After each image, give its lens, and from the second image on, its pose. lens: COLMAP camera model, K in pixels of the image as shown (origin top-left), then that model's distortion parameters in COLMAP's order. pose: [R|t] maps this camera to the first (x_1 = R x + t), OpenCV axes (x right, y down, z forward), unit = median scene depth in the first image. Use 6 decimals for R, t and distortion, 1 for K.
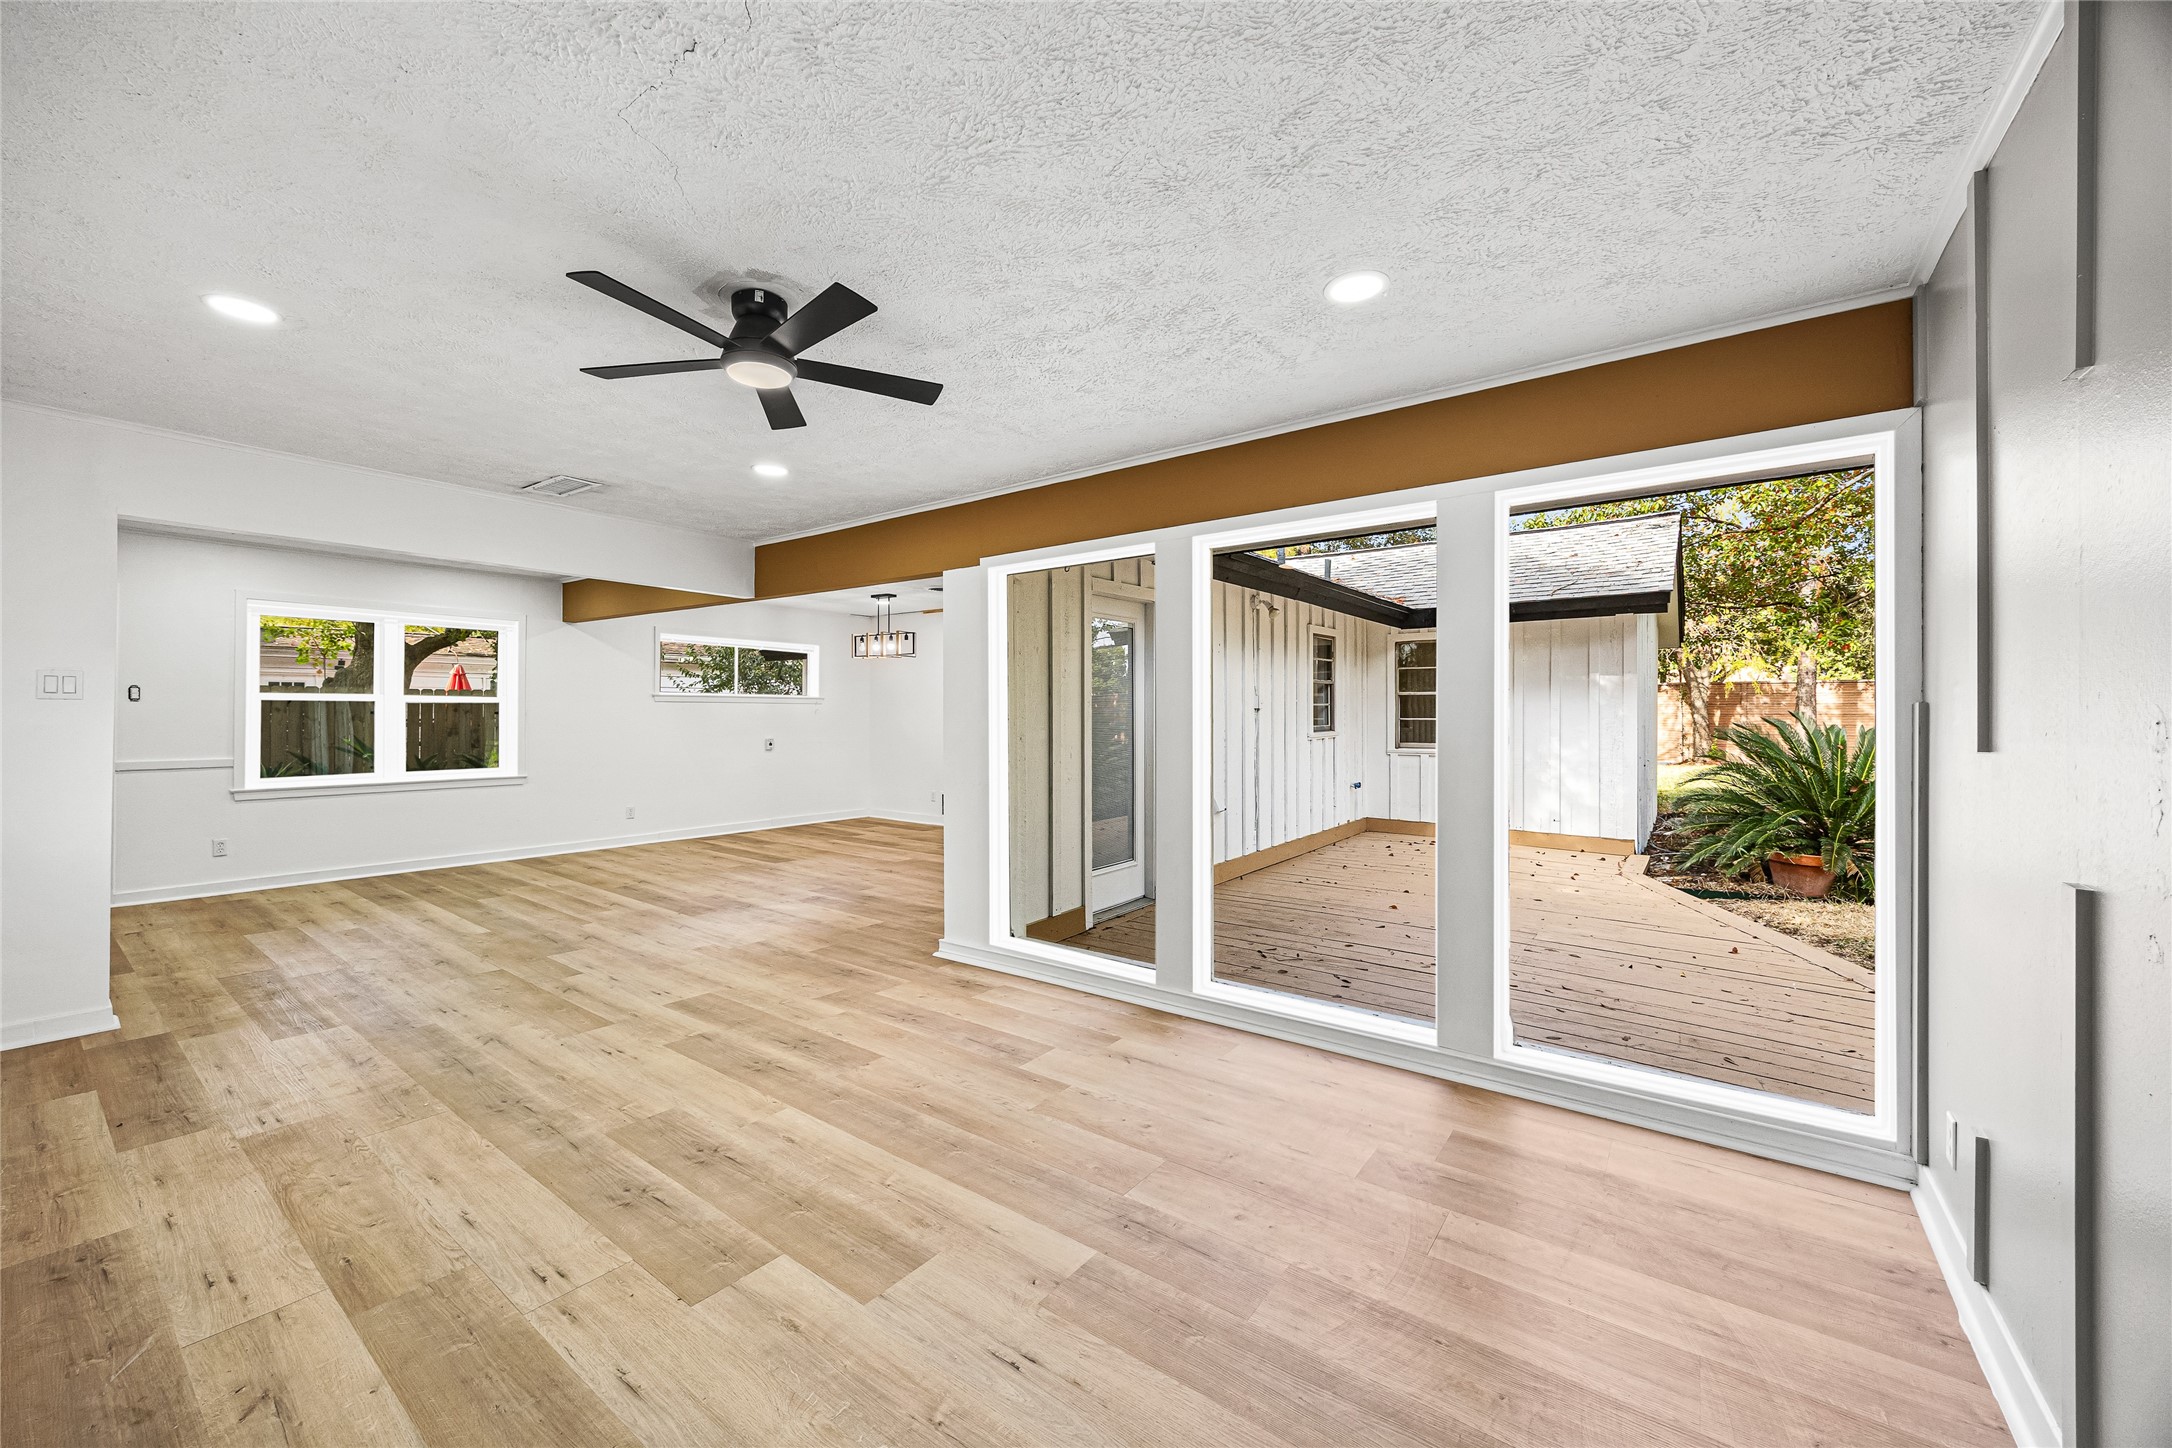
lens RADIAL K [[825.4, 0, 1045.9], [0, 825.4, 709.0], [0, 0, 1]] dist [-0.003162, 0.000072]
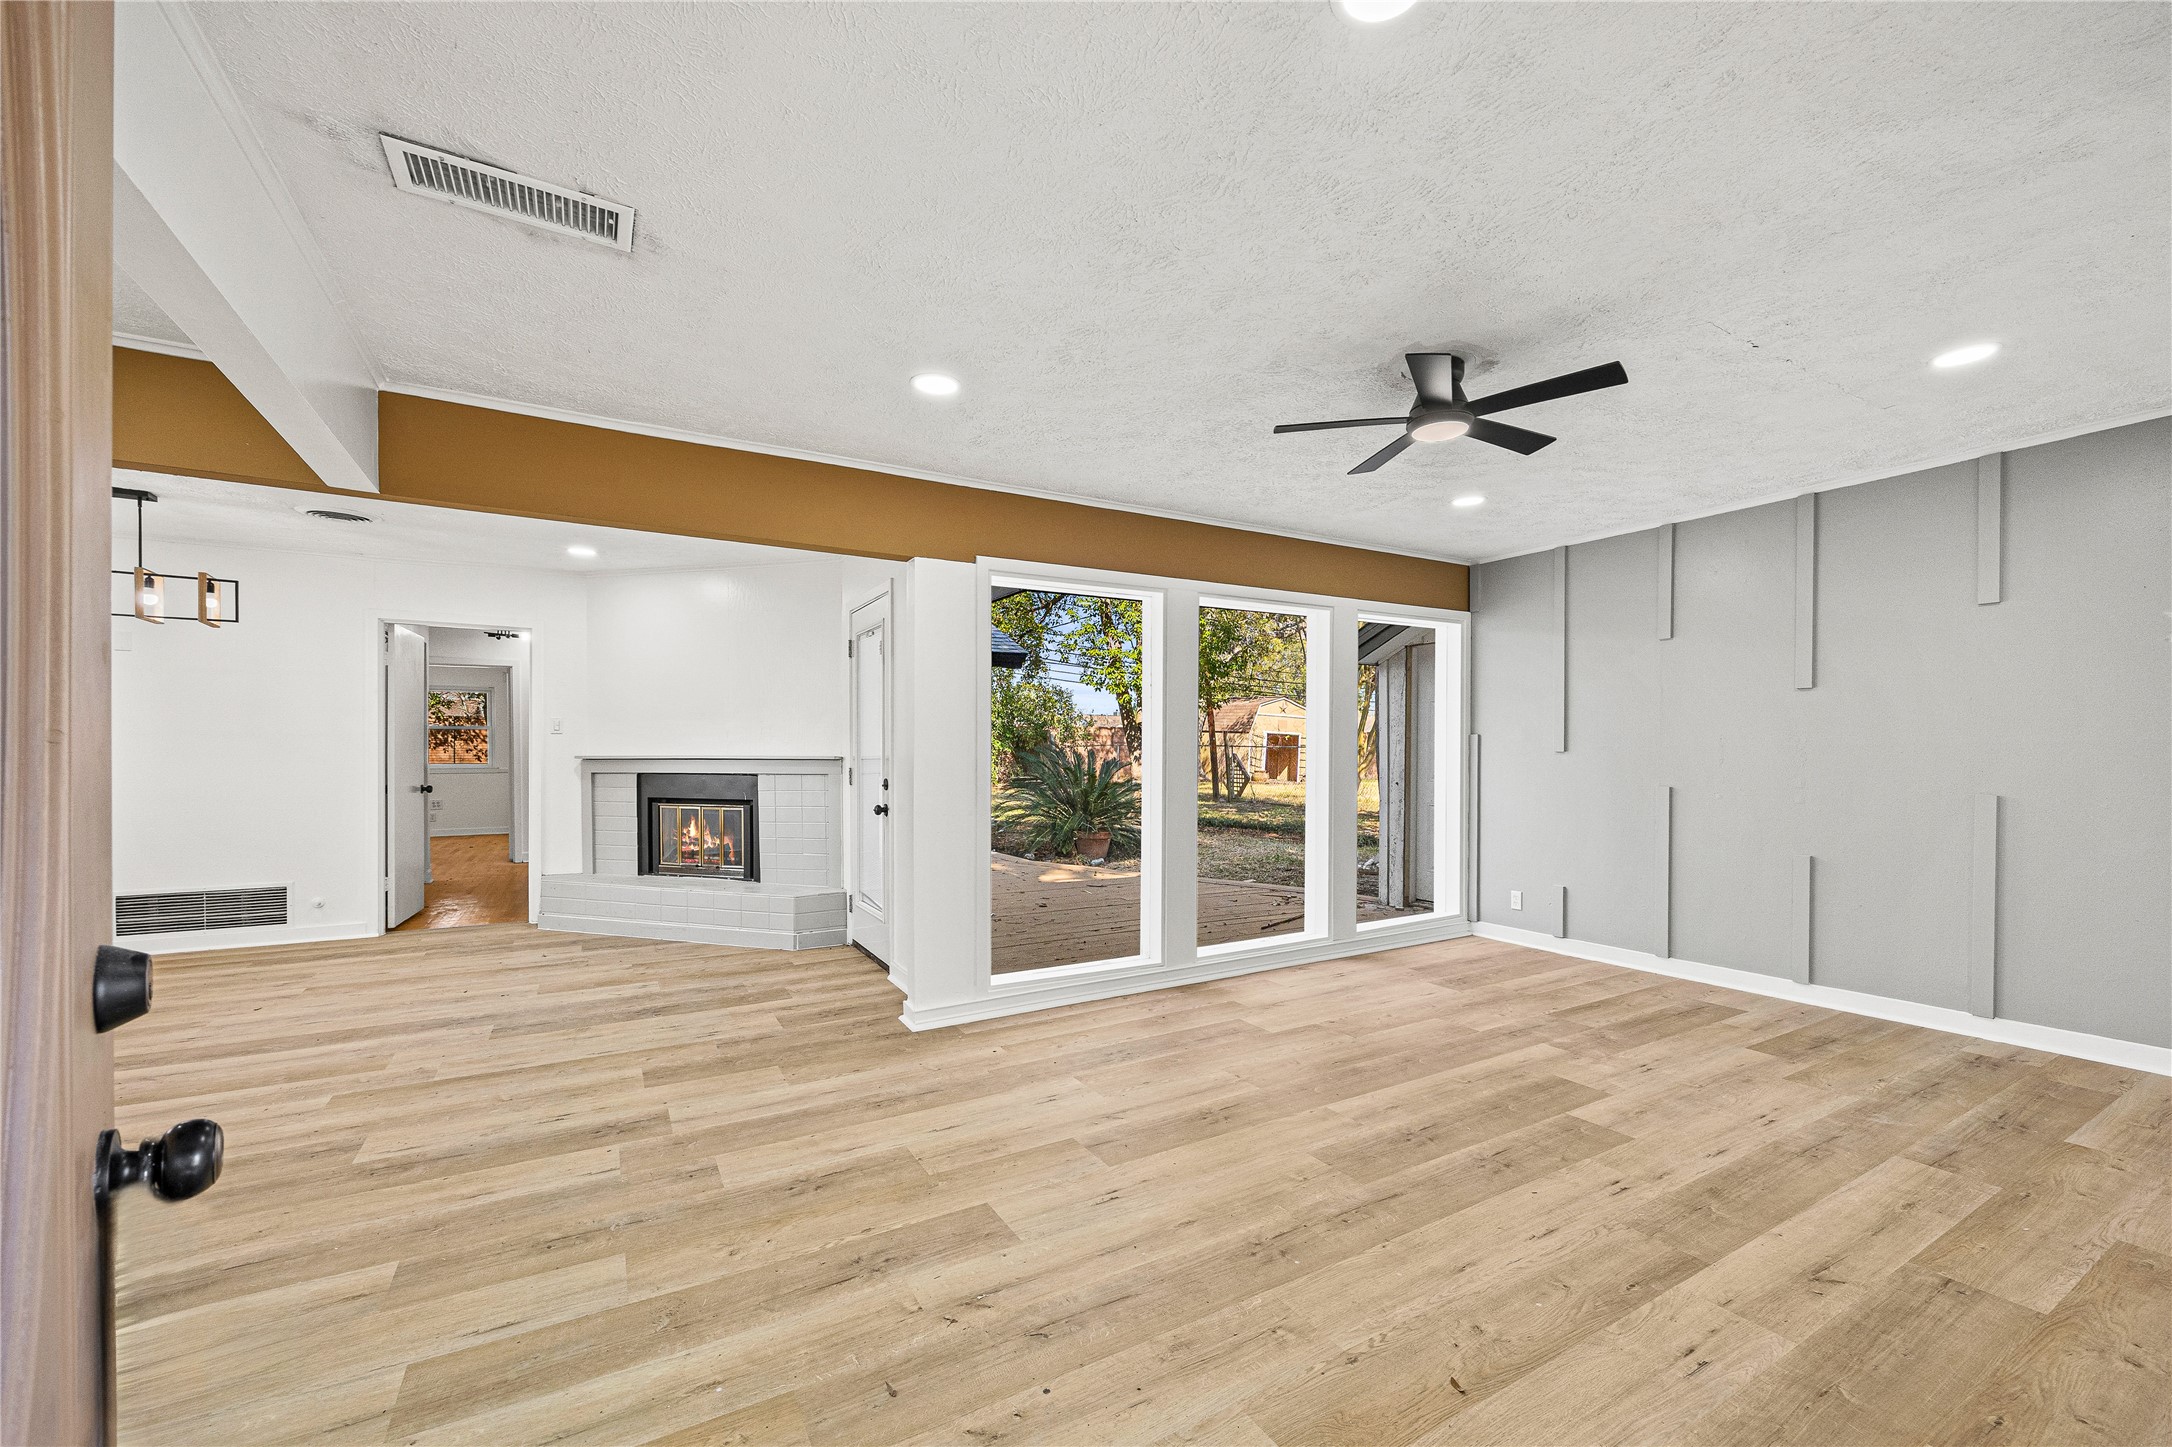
lens RADIAL K [[878.5, 0, 1106.3], [0, 878.5, 738.2], [0, 0, 1]] dist [0.001385, -0.000074]
pose [[0.371334, 0.014863, 0.928380, -1.413220], [-0.005501, 0.999890, -0.013808, 0.035606], [-0.928483, 0.000020, 0.371375, 0.825493]]
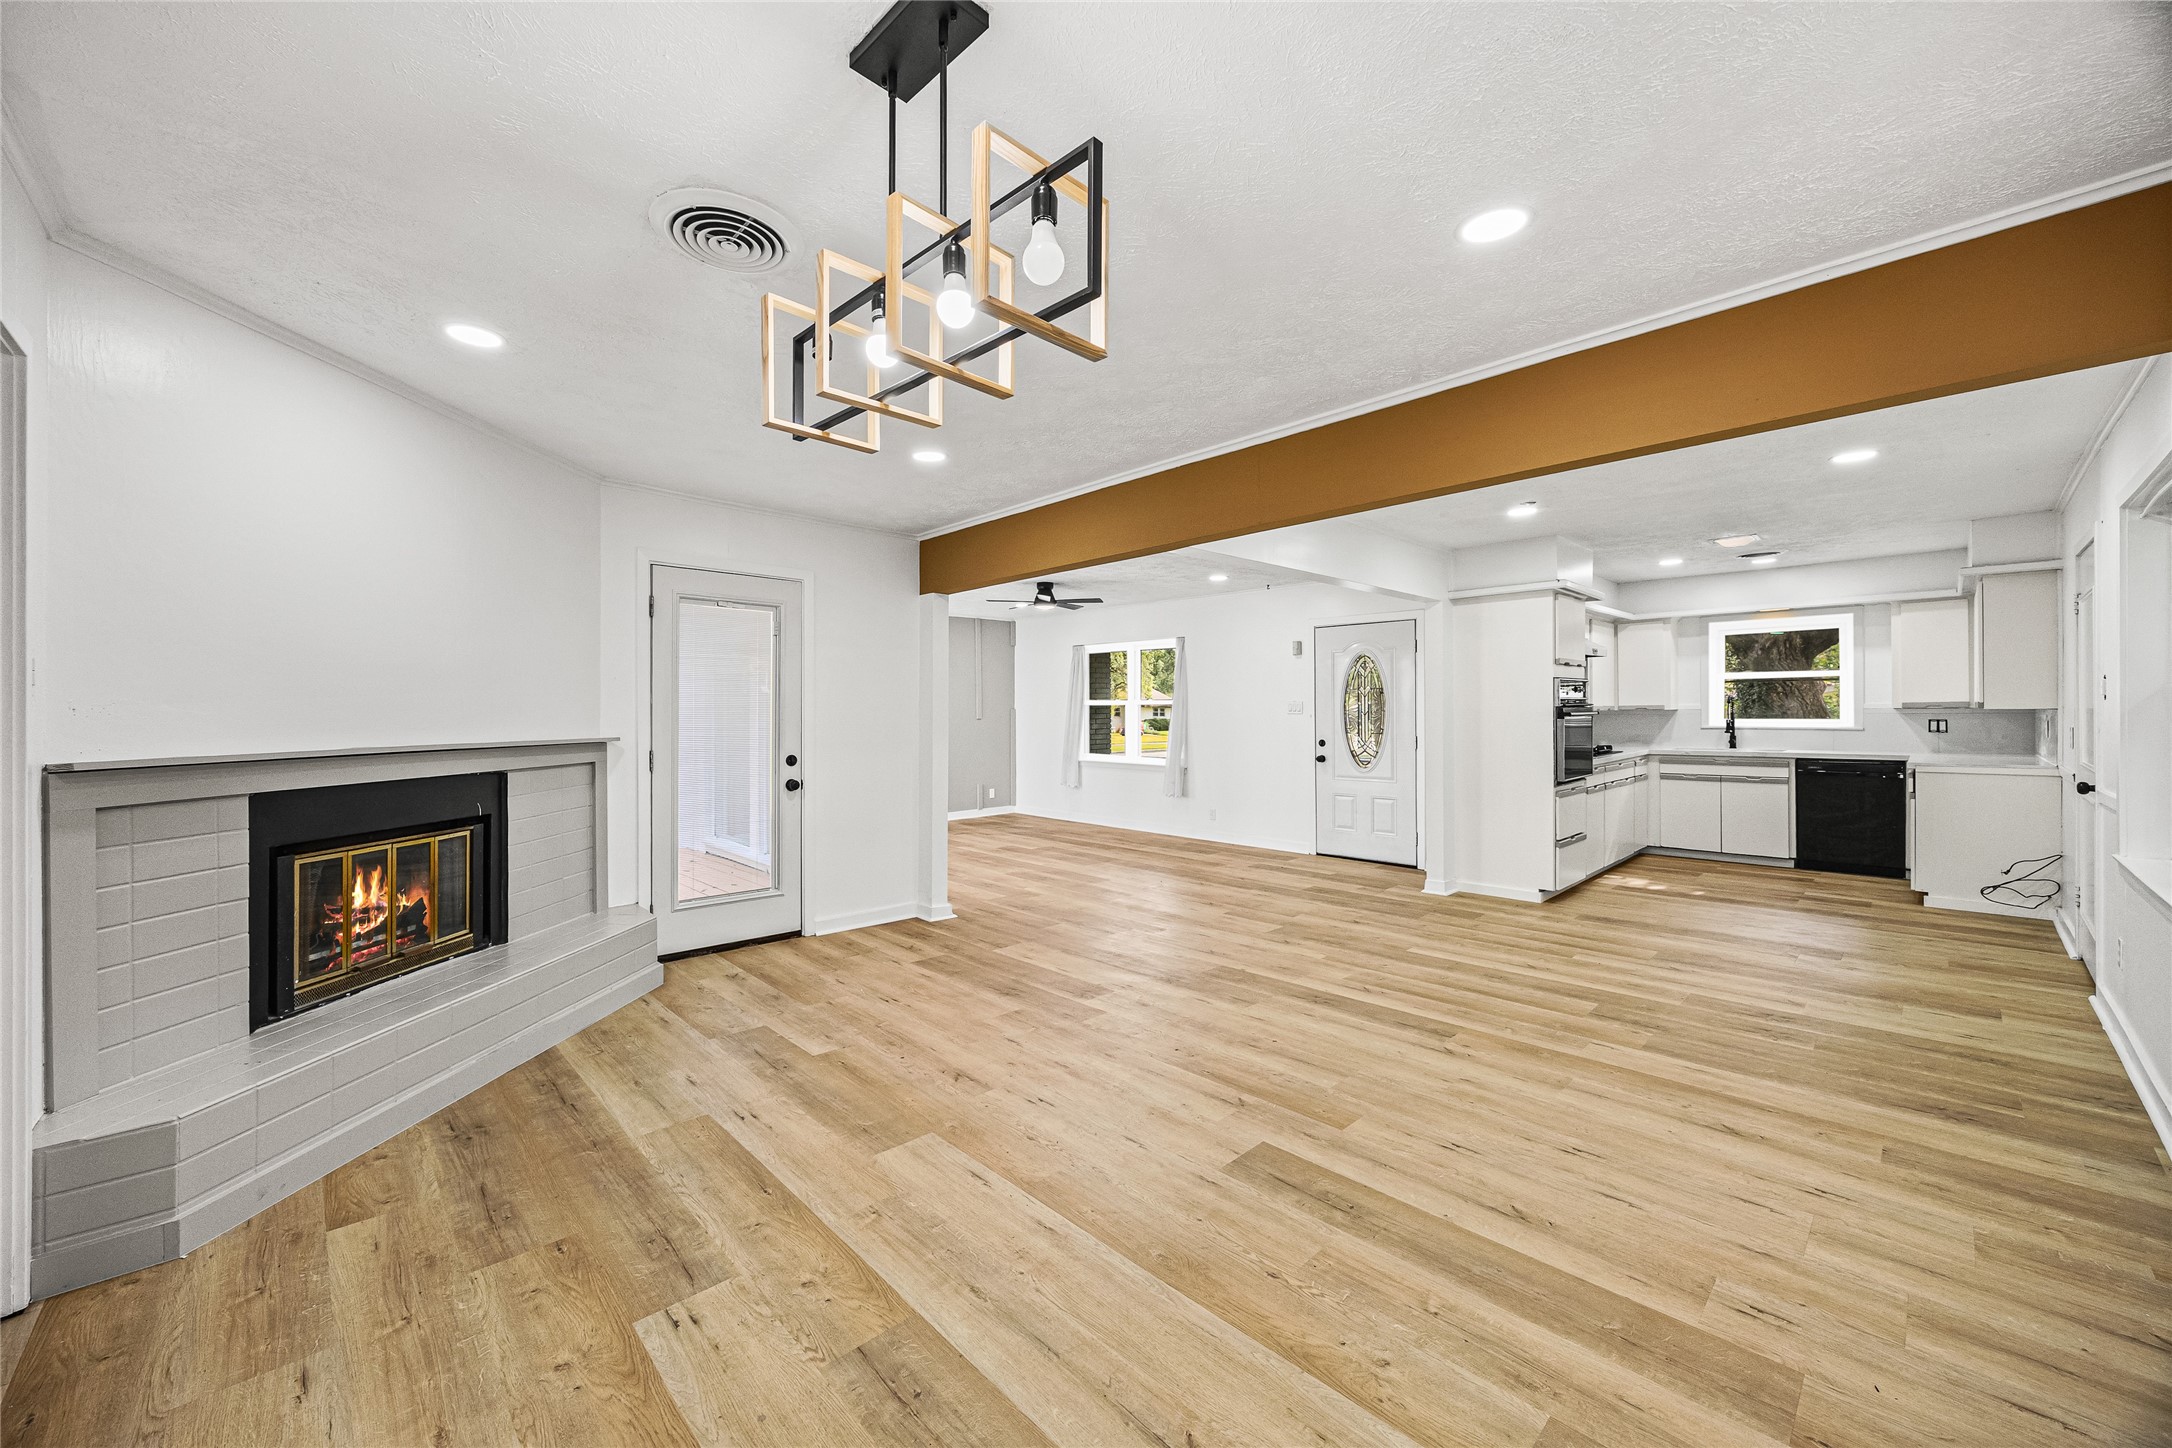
lens RADIAL K [[825.4, 0, 1070.5], [0, 825.4, 722.4], [0, 0, 1]] dist [-0.003162, 0.000072]
pose [[-0.988605, -0.003017, 0.150506, -0.788538], [-0.002477, 0.999990, 0.003774, 0.017024], [-0.150515, 0.003358, -0.988602, 3.502572]]
